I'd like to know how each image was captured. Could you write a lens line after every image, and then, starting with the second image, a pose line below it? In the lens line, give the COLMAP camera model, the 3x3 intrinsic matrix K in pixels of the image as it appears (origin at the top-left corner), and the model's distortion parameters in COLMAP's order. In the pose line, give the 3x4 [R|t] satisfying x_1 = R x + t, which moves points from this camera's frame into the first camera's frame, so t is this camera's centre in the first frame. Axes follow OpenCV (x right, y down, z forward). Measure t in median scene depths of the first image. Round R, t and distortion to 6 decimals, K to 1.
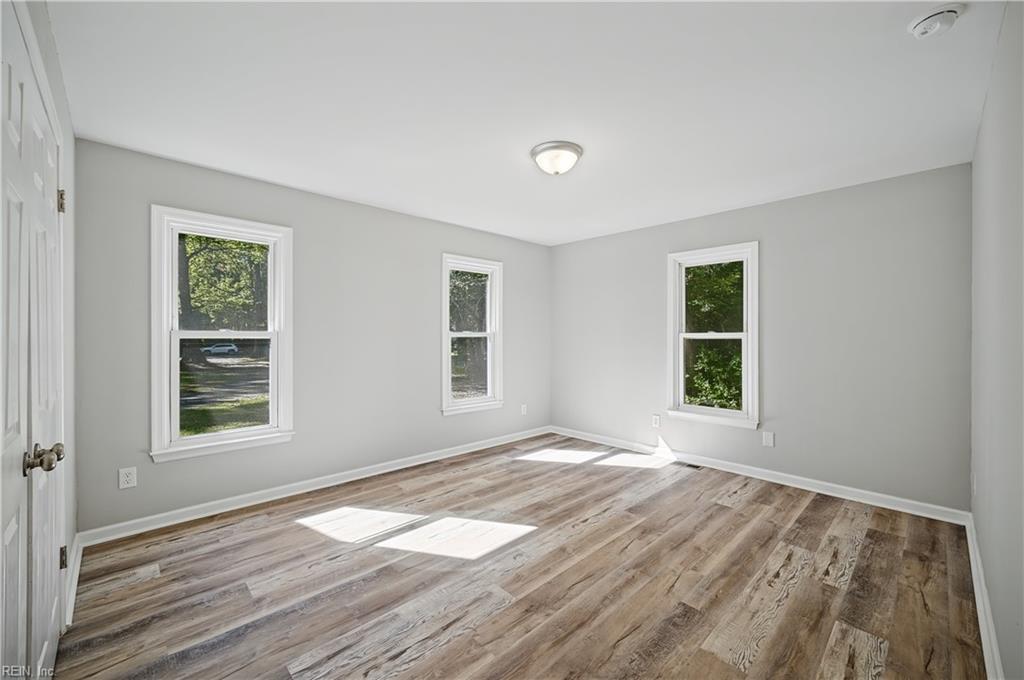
lens RADIAL K [[407.6, 0, 512.0], [0, 407.6, 340.0], [0, 0, 1]] dist [0.000046, -0.000083]
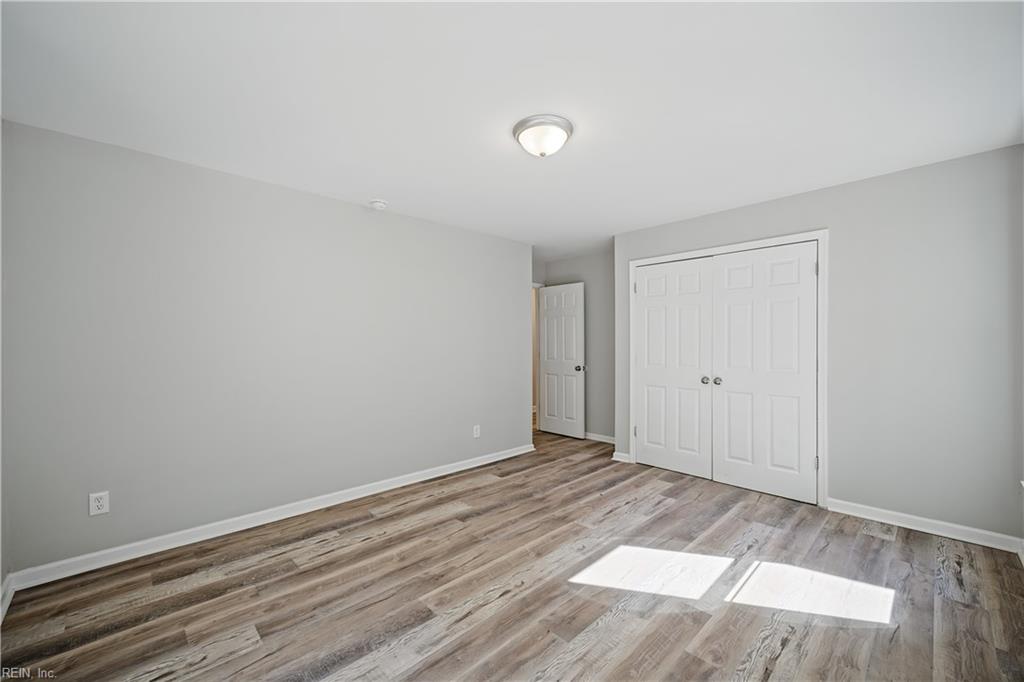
lens RADIAL K [[407.6, 0, 512.0], [0, 407.6, 341.0], [0, 0, 1]] dist [0.000046, -0.000083]
pose [[-0.999992, 0.003688, 0.001246, 0.188845], [0.003696, 0.999971, 0.006681, -0.023756], [-0.001222, 0.006686, -0.999977, 2.011401]]
